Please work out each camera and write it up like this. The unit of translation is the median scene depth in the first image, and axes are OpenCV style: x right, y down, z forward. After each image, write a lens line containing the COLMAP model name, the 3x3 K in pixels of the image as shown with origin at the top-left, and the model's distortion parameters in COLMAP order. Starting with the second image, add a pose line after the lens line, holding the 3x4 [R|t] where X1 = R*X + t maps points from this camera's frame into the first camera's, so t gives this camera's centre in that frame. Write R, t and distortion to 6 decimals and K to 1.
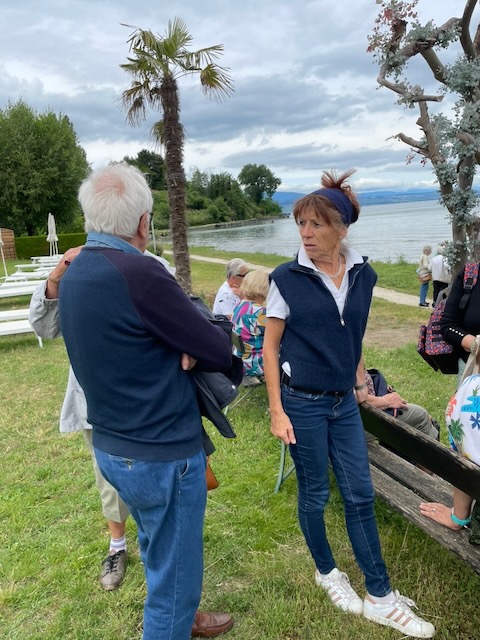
lens RADIAL K [[487.4, 0, 240.9], [0, 487.4, 304.5], [0, 0, 1]] dist [0.032312, -0.027072]
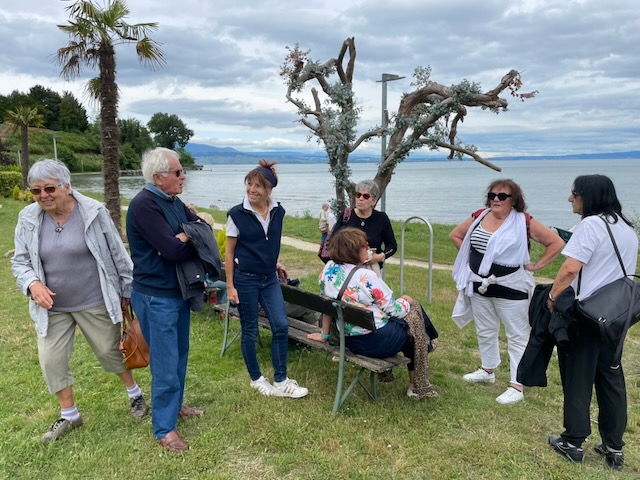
lens RADIAL K [[487.4, 0, 315.8], [0, 487.4, 237.8], [0, 0, 1]] dist [0.032312, -0.027072]
pose [[0.945491, 0.016283, 0.325242, -0.052024], [-0.002815, 0.999121, -0.041835, 0.025883], [-0.325637, 0.038639, 0.944705, -0.191486]]
